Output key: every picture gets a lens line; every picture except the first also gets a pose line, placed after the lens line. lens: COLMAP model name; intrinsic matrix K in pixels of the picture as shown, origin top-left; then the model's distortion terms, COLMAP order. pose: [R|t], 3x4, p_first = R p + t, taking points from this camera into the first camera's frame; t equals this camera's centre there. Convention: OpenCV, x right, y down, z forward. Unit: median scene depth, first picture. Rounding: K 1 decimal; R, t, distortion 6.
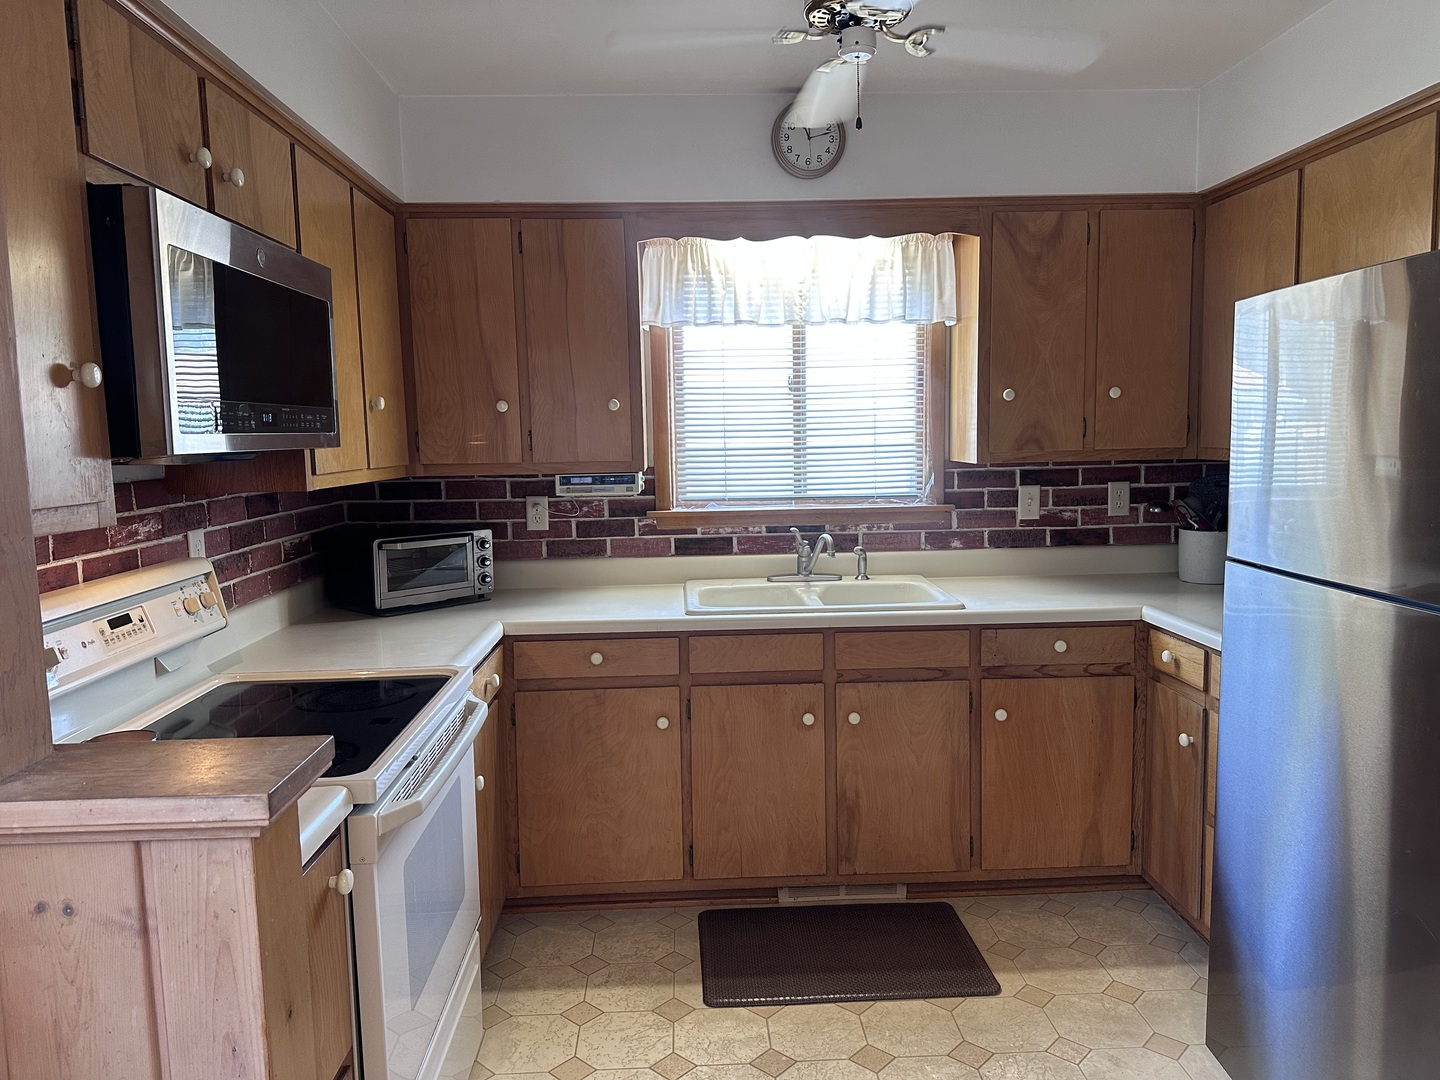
lens RADIAL K [[1038.8, 0, 720.0], [0, 1038.8, 540.0], [0, 0, 1]] dist [0.081483, -0.114447]
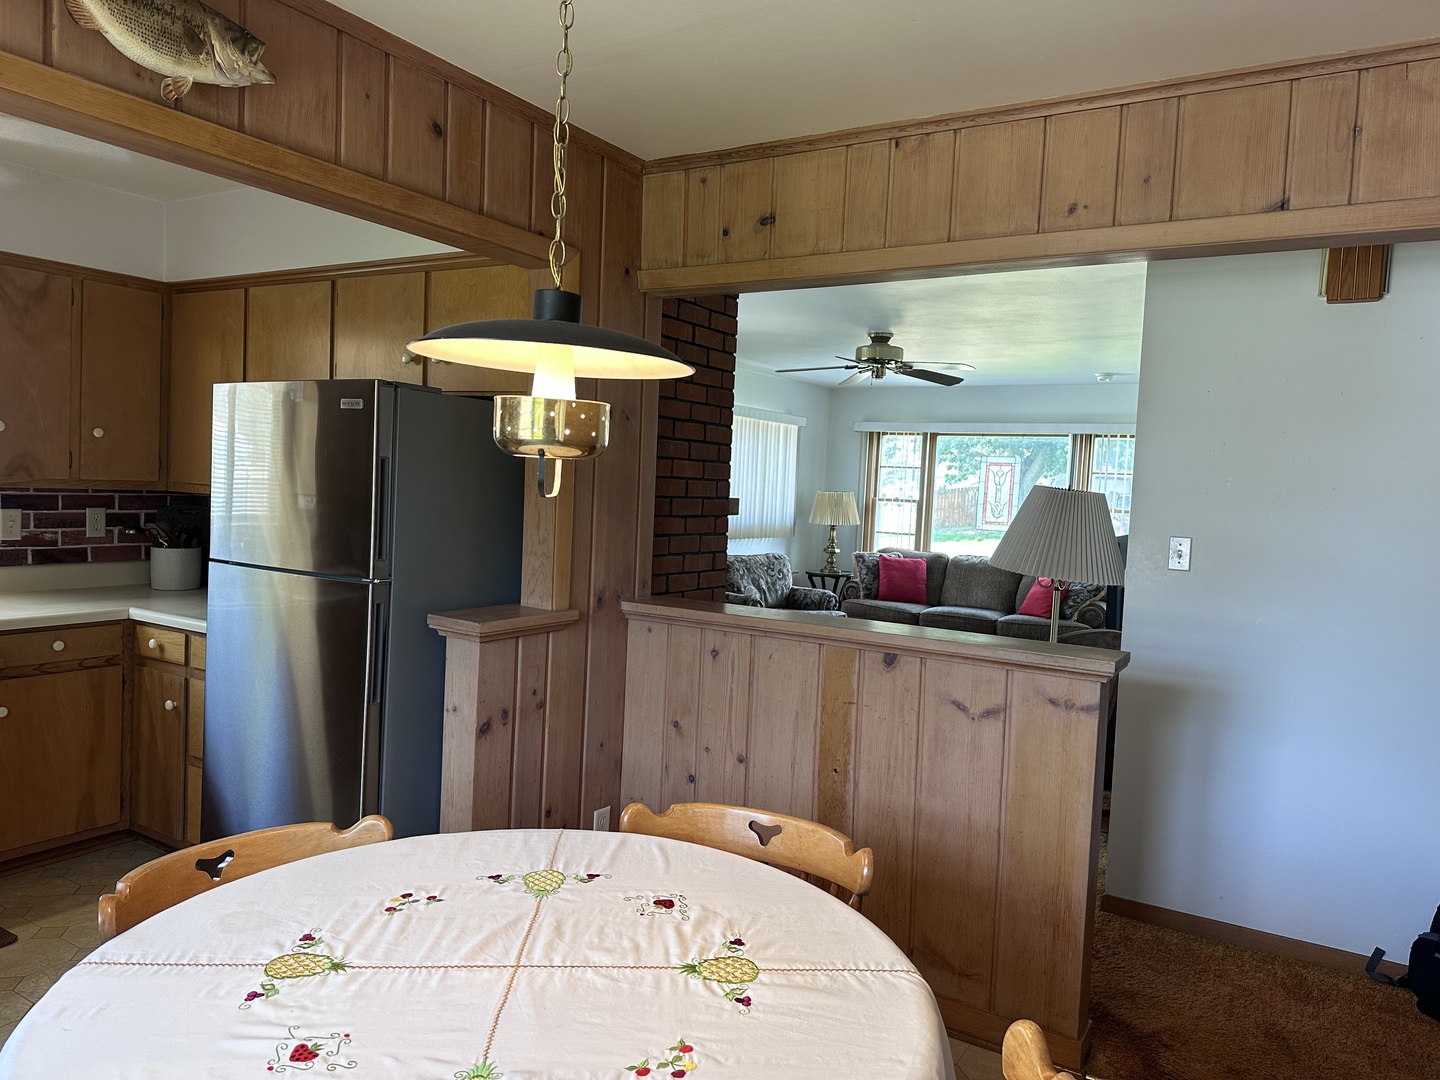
lens RADIAL K [[1038.8, 0, 720.0], [0, 1038.8, 540.0], [0, 0, 1]] dist [0.081483, -0.114447]
pose [[0.580516, 0.000534, 0.814249, -0.201066], [0.027798, 0.999404, -0.020473, 0.027746], [-0.813774, 0.034520, 0.580155, -0.285066]]
